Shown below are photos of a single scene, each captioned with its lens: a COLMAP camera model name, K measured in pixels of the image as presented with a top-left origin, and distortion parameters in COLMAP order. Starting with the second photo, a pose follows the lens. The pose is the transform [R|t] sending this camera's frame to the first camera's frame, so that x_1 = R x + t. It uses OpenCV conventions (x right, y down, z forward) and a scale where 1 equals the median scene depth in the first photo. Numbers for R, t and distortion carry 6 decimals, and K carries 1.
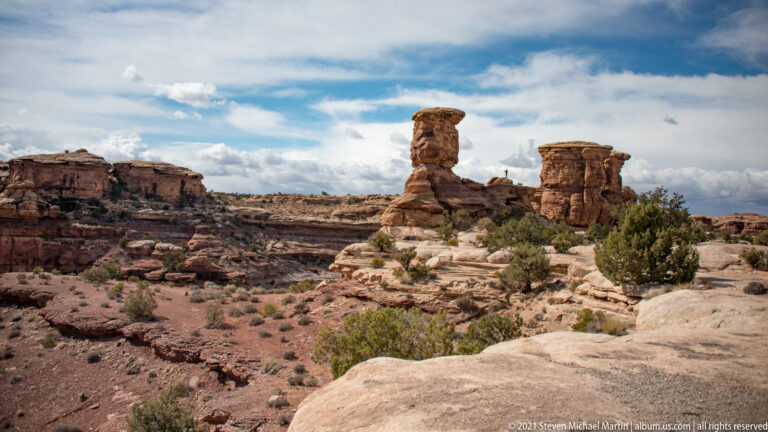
lens RADIAL K [[626.3, 0, 384.0], [0, 626.3, 216.0], [0, 0, 1]] dist [-0.106908, 0.012860]
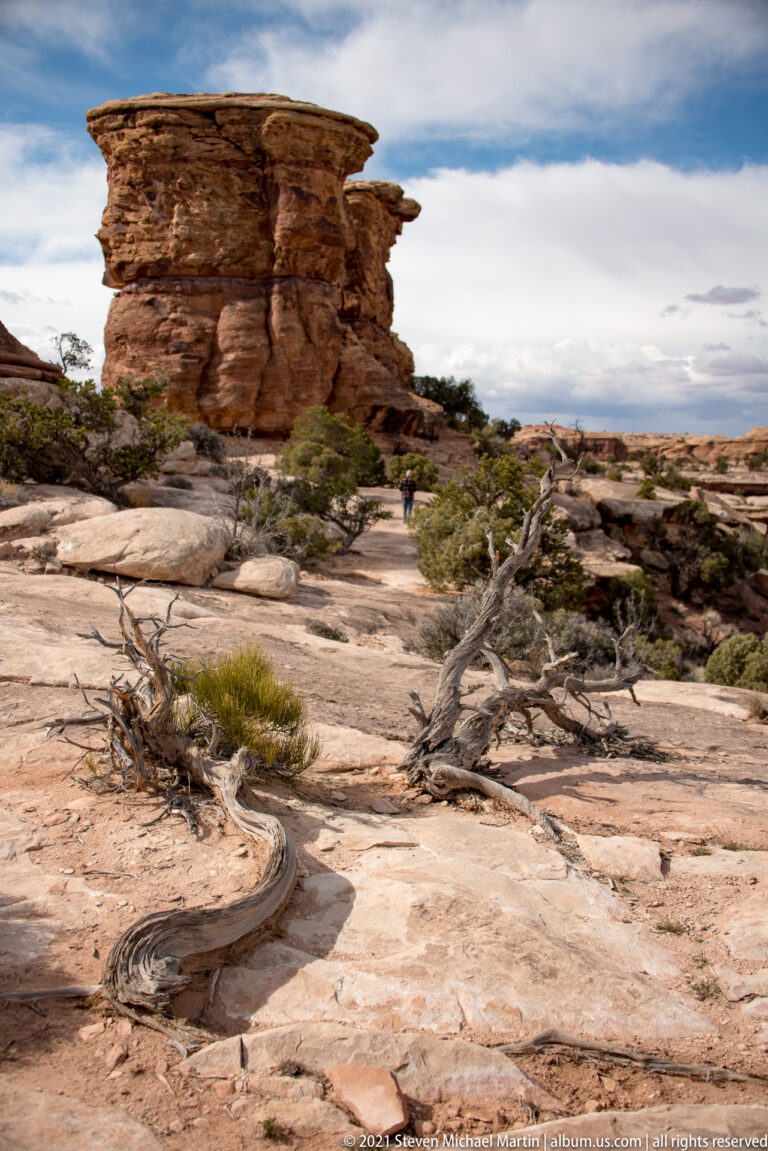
lens RADIAL K [[1146.5, 0, 384.0], [0, 1146.5, 575.5], [0, 0, 1]] dist [-0.005905, -0.003350]
pose [[0.919244, -0.057190, 0.389513, 0.177107], [0.010337, 0.992557, 0.121337, 0.017054], [-0.393554, -0.107512, 0.912993, 0.544992]]
